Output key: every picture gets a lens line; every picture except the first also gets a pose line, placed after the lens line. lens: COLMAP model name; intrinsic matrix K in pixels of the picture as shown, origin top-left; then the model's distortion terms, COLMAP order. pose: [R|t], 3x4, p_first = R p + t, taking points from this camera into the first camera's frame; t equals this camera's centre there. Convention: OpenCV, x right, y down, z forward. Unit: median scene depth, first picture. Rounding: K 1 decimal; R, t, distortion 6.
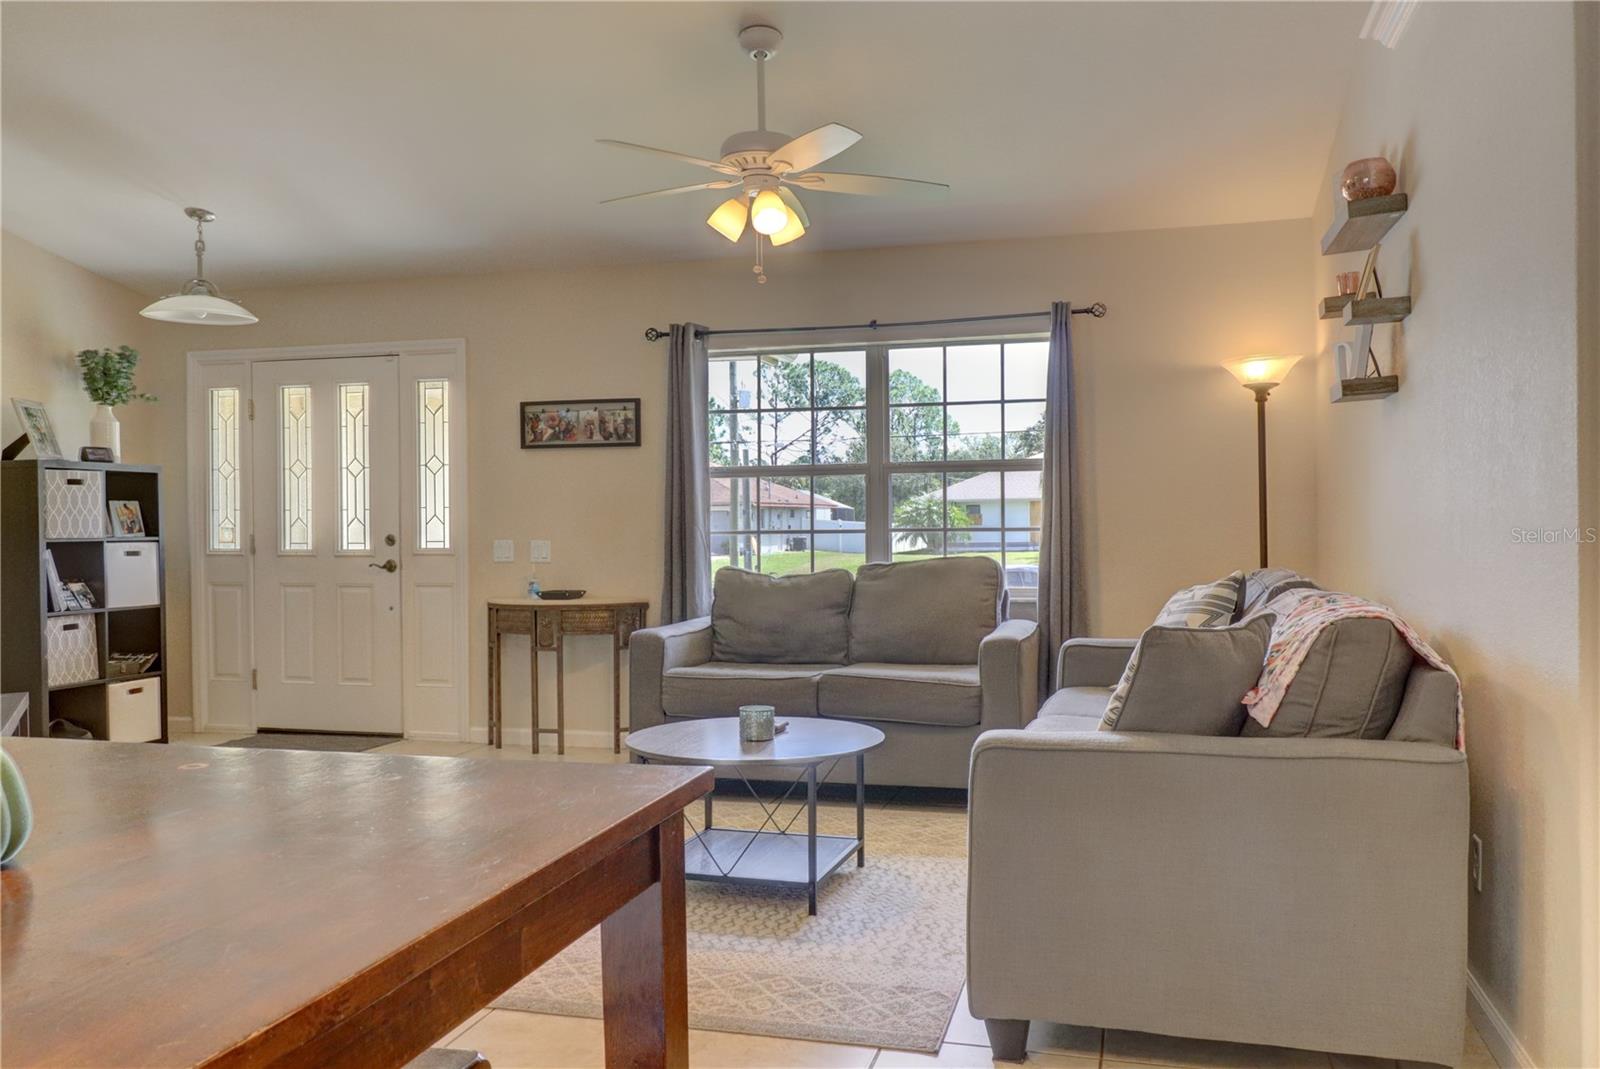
lens RADIAL K [[1272.1, 0, 803.0], [0, 1272.1, 533.0], [0, 0, 1]] dist [0.011824, -0.010074]
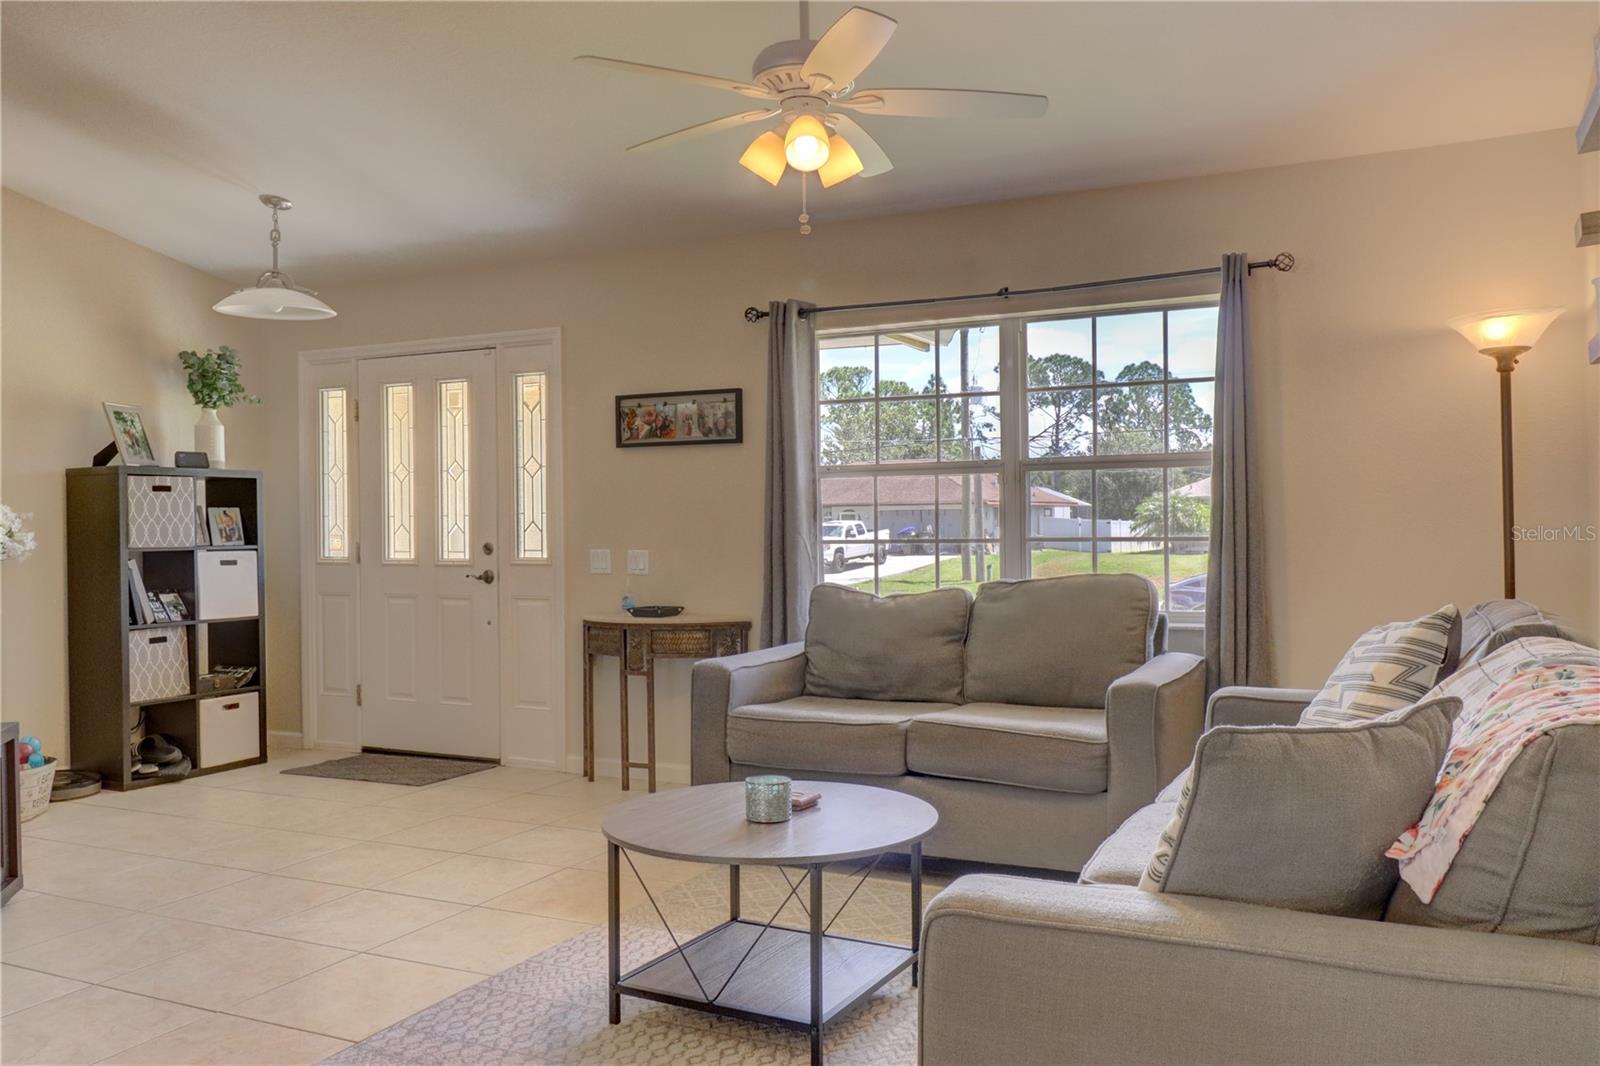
lens RADIAL K [[1272.1, 0, 795.3], [0, 1272.1, 531.1], [0, 0, 1]] dist [0.011824, -0.010074]
pose [[0.981386, -0.000738, -0.192043, 0.080793], [0.000746, 1.000000, -0.000029, -0.007932], [0.192043, -0.000115, 0.981387, 0.155545]]
